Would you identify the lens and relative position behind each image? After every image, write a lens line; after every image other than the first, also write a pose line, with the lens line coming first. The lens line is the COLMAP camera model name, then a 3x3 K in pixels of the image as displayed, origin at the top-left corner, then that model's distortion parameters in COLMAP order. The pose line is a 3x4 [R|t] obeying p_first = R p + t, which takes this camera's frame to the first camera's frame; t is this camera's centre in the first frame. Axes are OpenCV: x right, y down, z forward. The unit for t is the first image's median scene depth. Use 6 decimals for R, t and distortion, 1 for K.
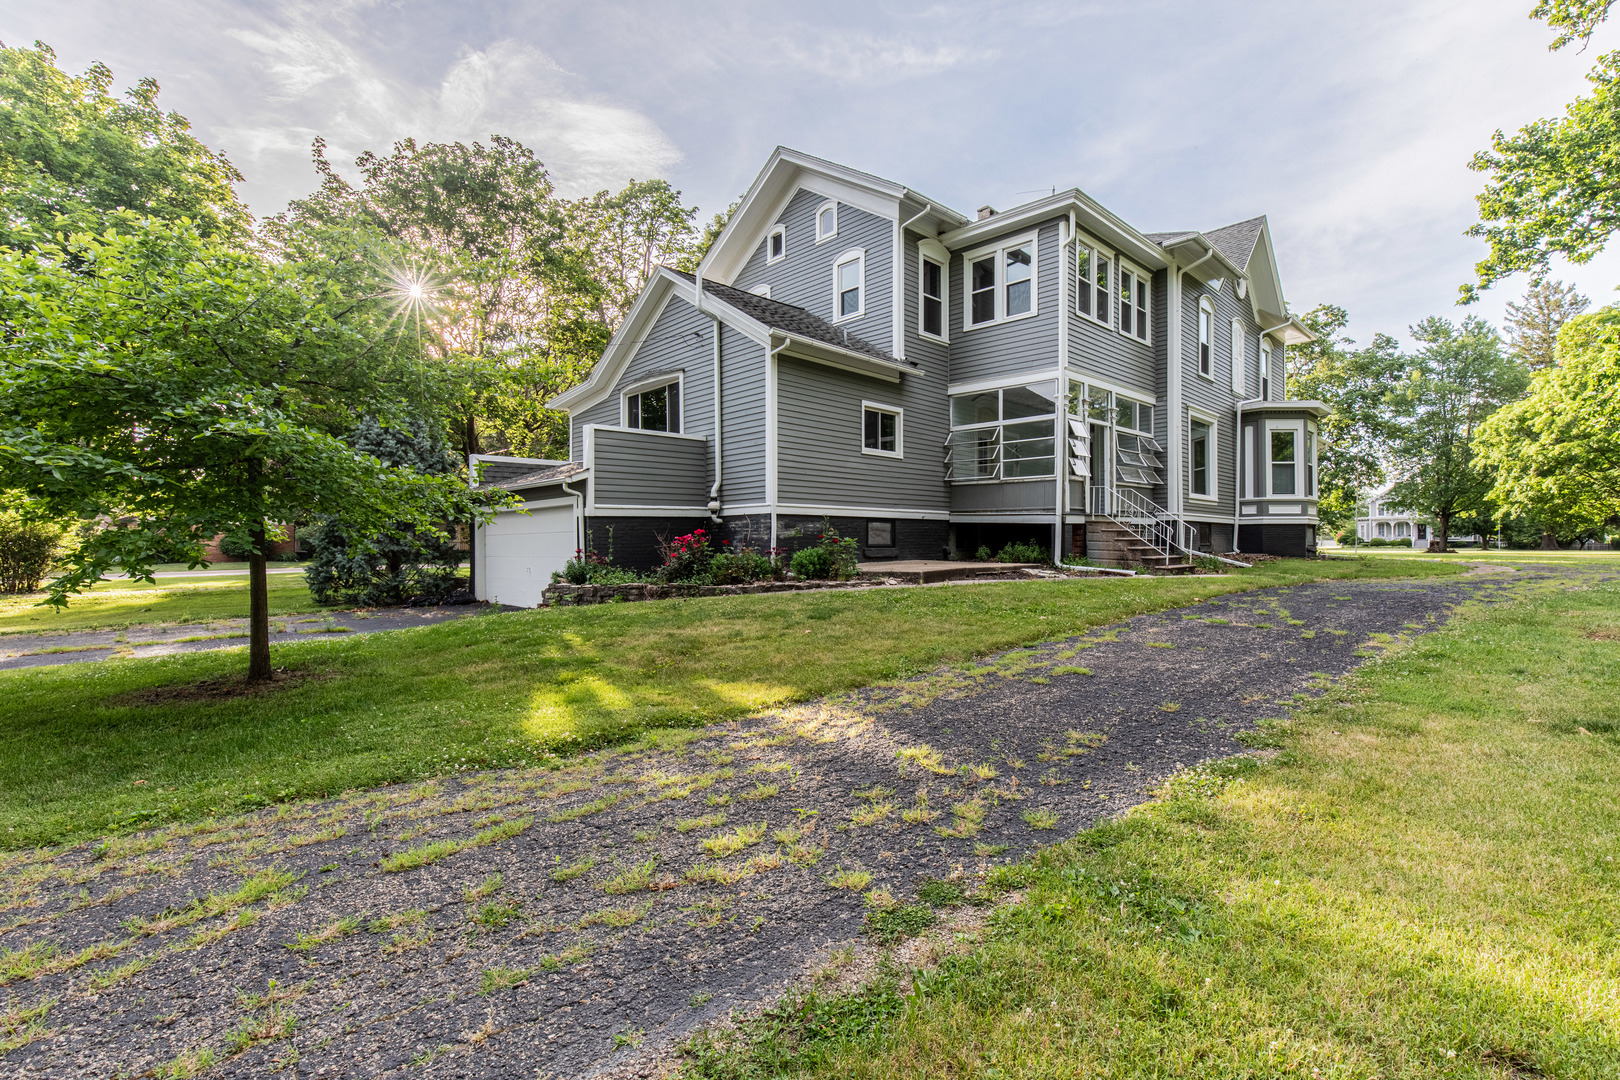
lens RADIAL K [[724.2, 0, 815.5], [0, 724.2, 535.9], [0, 0, 1]] dist [-0.015655, -0.000412]
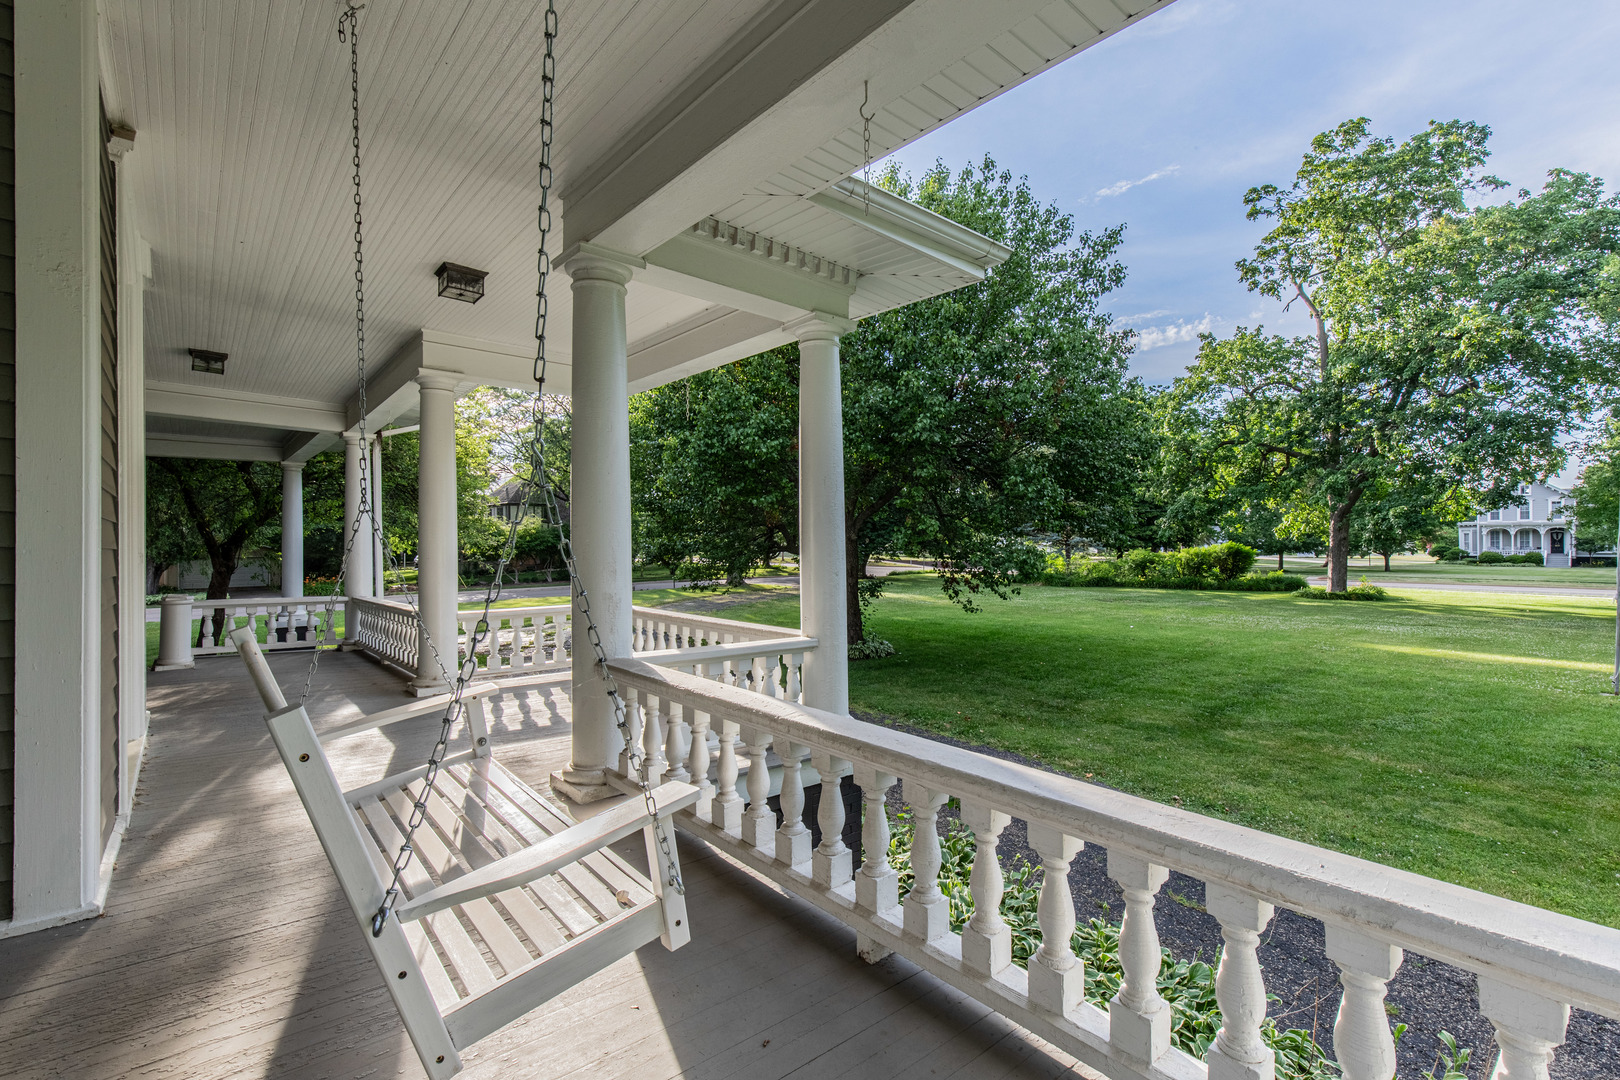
lens RADIAL K [[724.2, 0, 810.1], [0, 724.2, 536.8], [0, 0, 1]] dist [-0.015655, -0.000412]
pose [[0.997592, -0.000428, -0.069353, 0.158741], [0.000766, 0.999988, 0.004851, -0.015675], [0.069350, -0.004892, 0.997580, 0.246962]]
